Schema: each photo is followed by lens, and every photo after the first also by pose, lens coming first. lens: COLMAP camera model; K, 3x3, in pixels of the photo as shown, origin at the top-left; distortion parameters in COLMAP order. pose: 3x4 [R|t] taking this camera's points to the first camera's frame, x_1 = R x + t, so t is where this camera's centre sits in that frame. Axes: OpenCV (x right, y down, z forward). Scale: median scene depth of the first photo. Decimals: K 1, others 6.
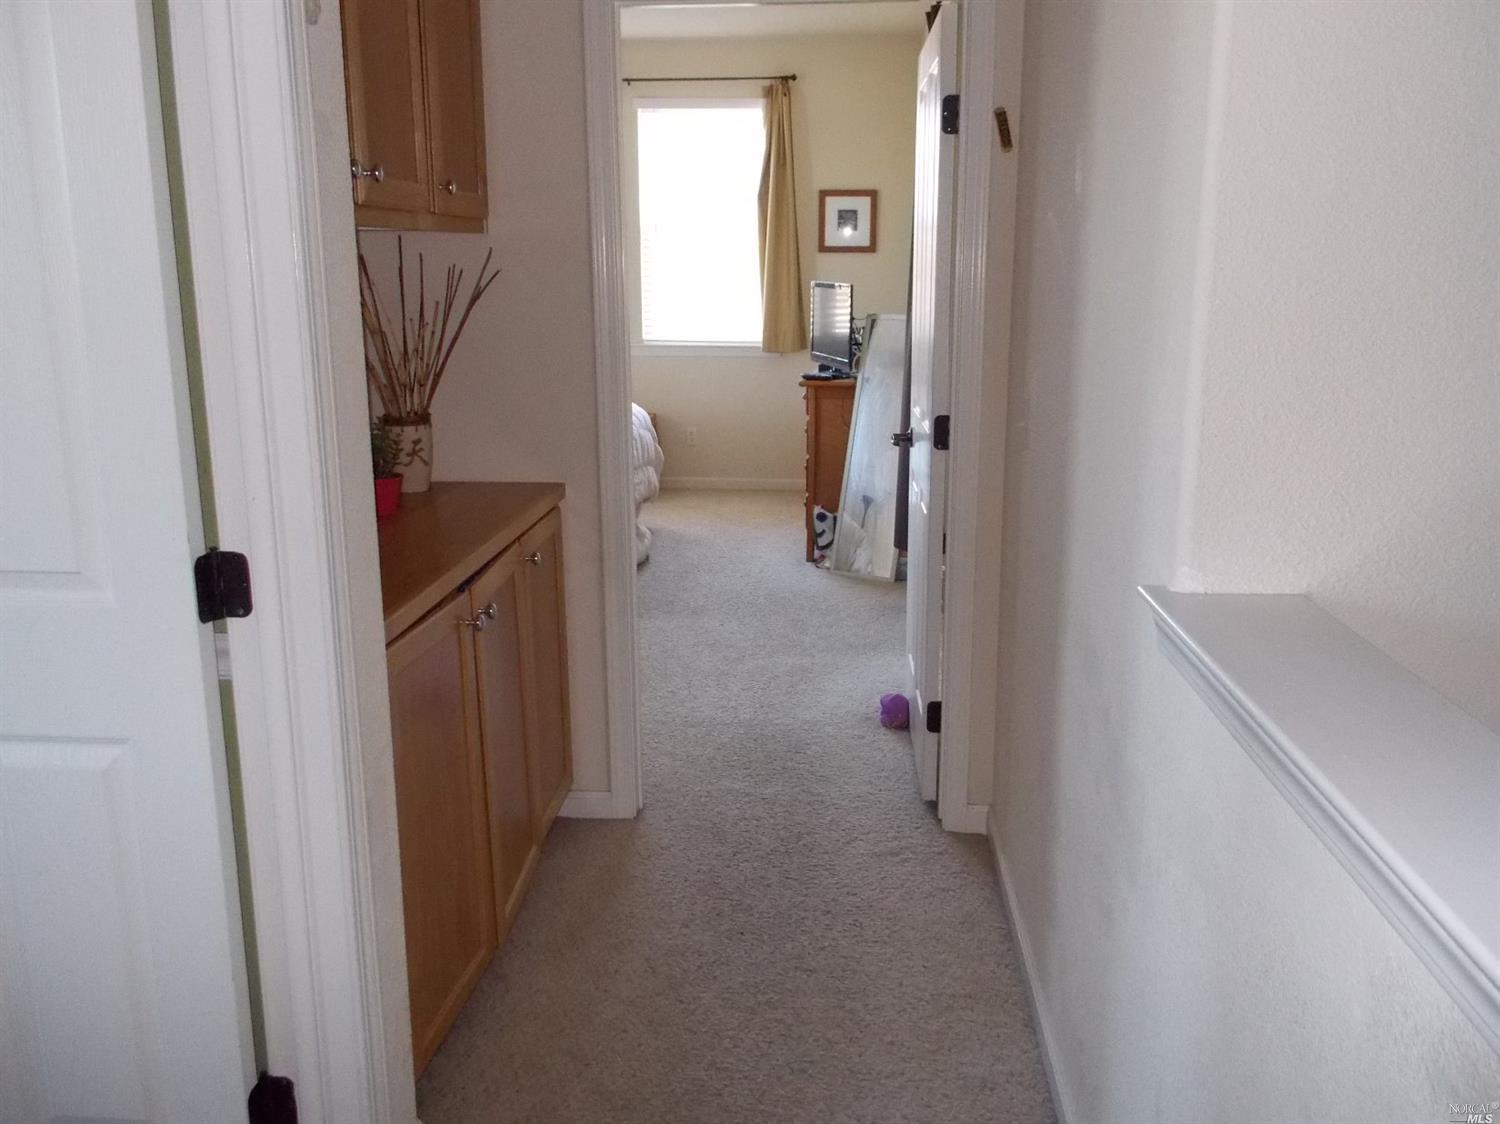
lens RADIAL K [[1260.2, 0, 750.0], [0, 1260.2, 562.0], [0, 0, 1]] dist [-0.099571, -0.000122]
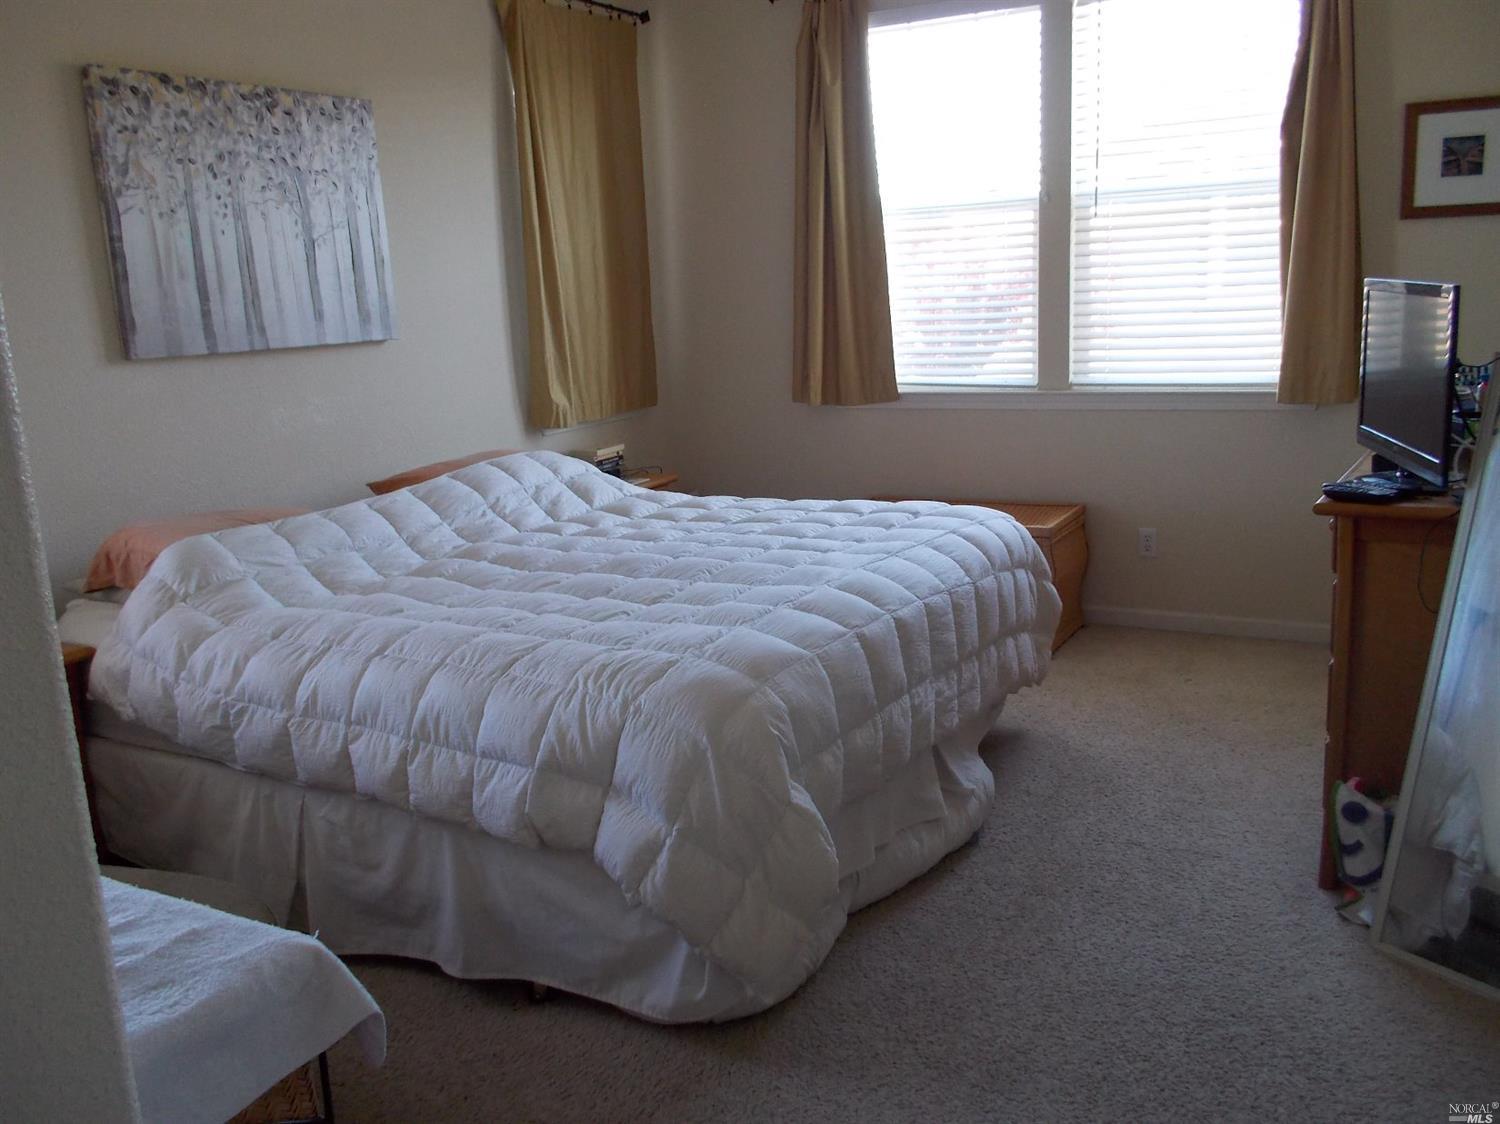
lens RADIAL K [[1260.4, 0, 750.0], [0, 1260.4, 562.0], [0, 0, 1]] dist [0.015622, 0.007713]
pose [[0.909165, 0.041252, -0.414388, 0.041743], [-0.040634, 0.999121, 0.010311, -0.114404], [0.414449, 0.007464, 0.910042, 0.473639]]
